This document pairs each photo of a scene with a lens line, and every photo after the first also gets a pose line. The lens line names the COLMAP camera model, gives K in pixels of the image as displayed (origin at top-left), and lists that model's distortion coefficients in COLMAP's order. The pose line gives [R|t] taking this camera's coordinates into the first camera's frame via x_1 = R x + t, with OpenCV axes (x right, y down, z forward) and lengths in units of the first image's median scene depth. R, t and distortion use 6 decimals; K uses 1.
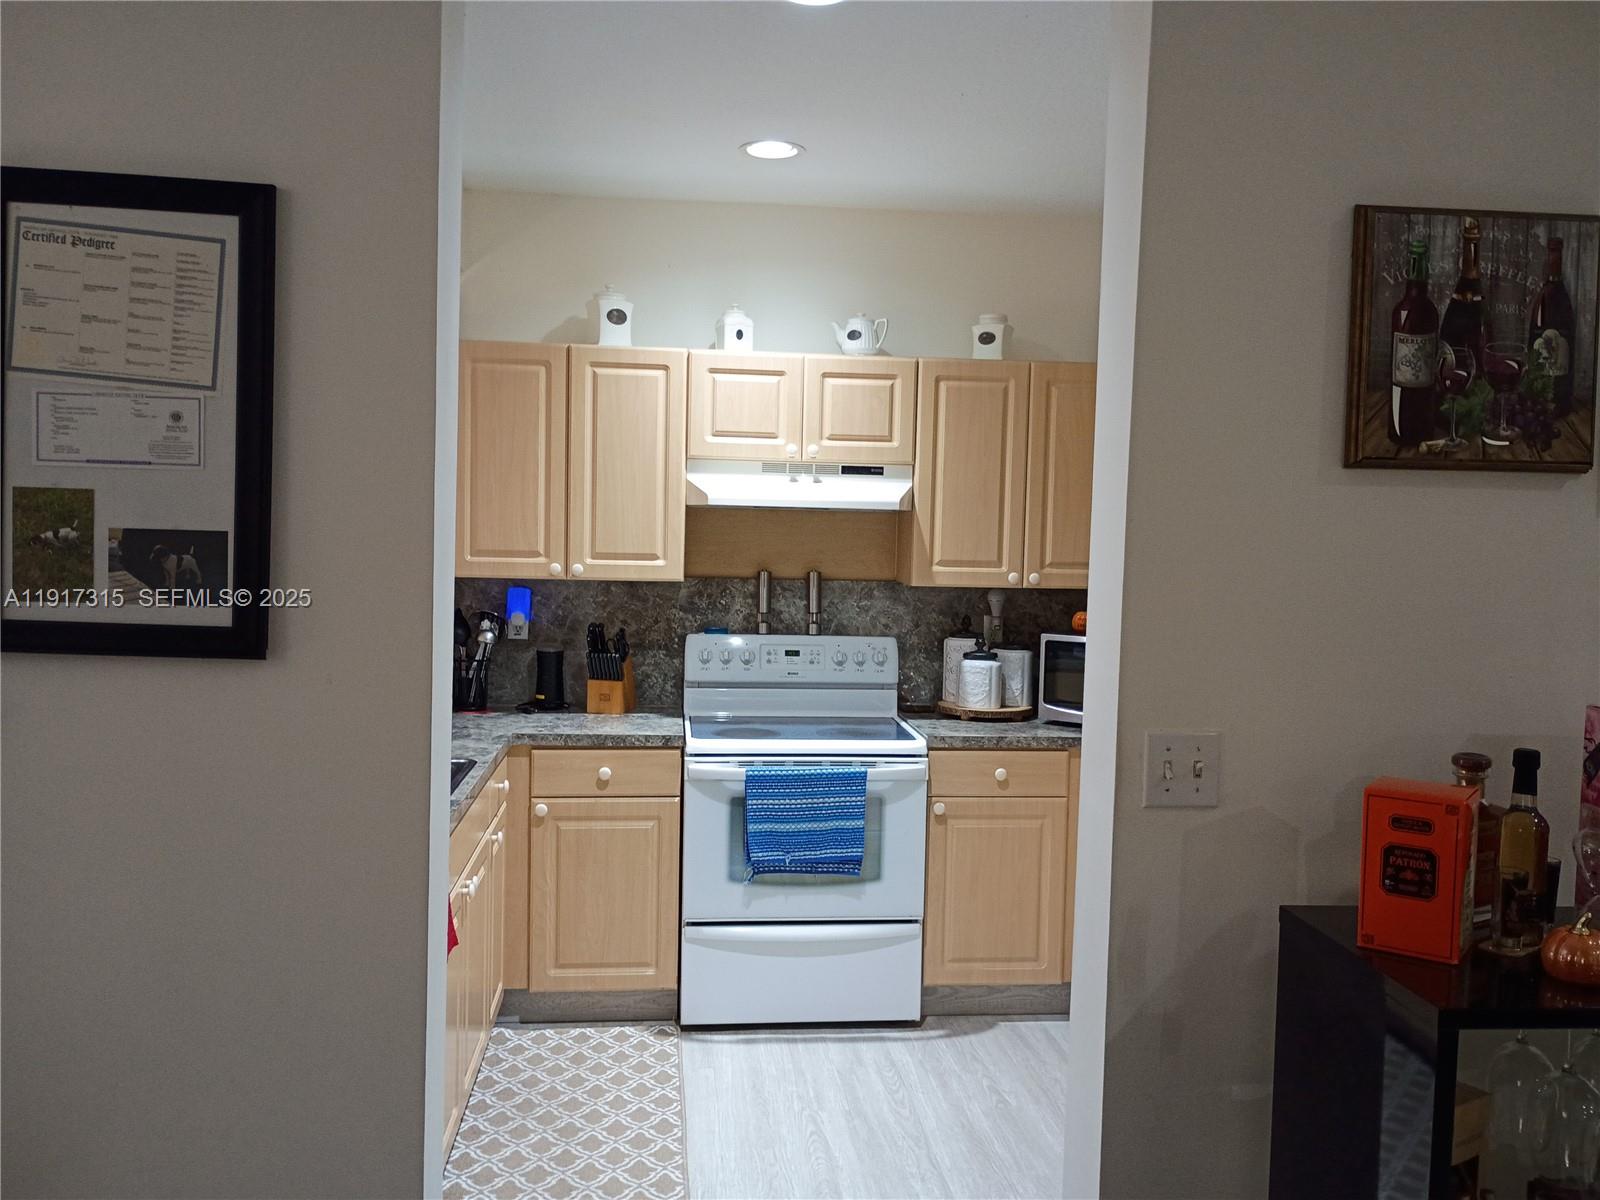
lens RADIAL K [[1326.1, 0, 798.0], [0, 1326.1, 598.7], [0, 0, 1]] dist [0.055278, -0.061397]
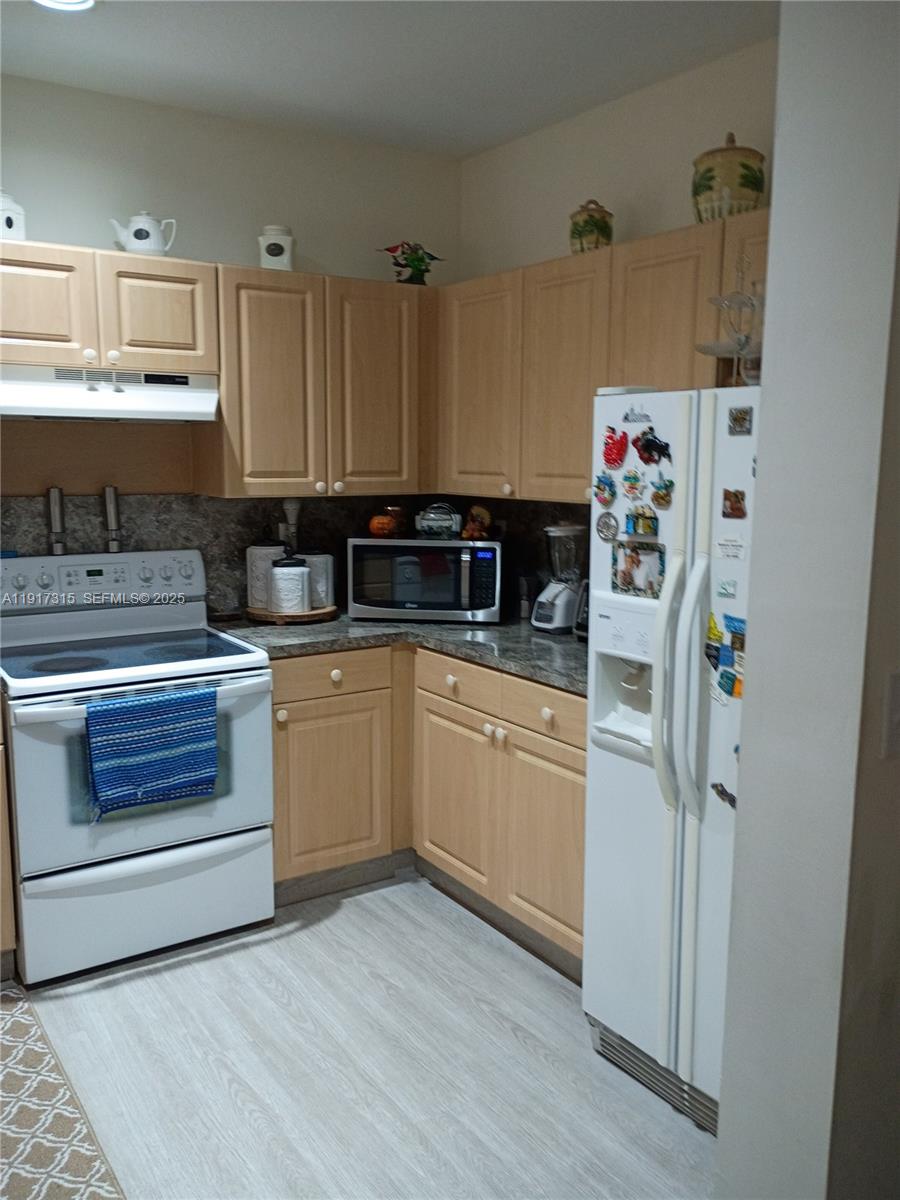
lens RADIAL K [[994.6, 0, 455.3], [0, 994.6, 598.8], [0, 0, 1]] dist [0.055278, -0.061397]
pose [[0.884089, -0.085900, 0.459356, -0.114956], [0.039247, 0.993136, 0.110181, -0.010592], [-0.465668, -0.079381, 0.881392, 0.252262]]
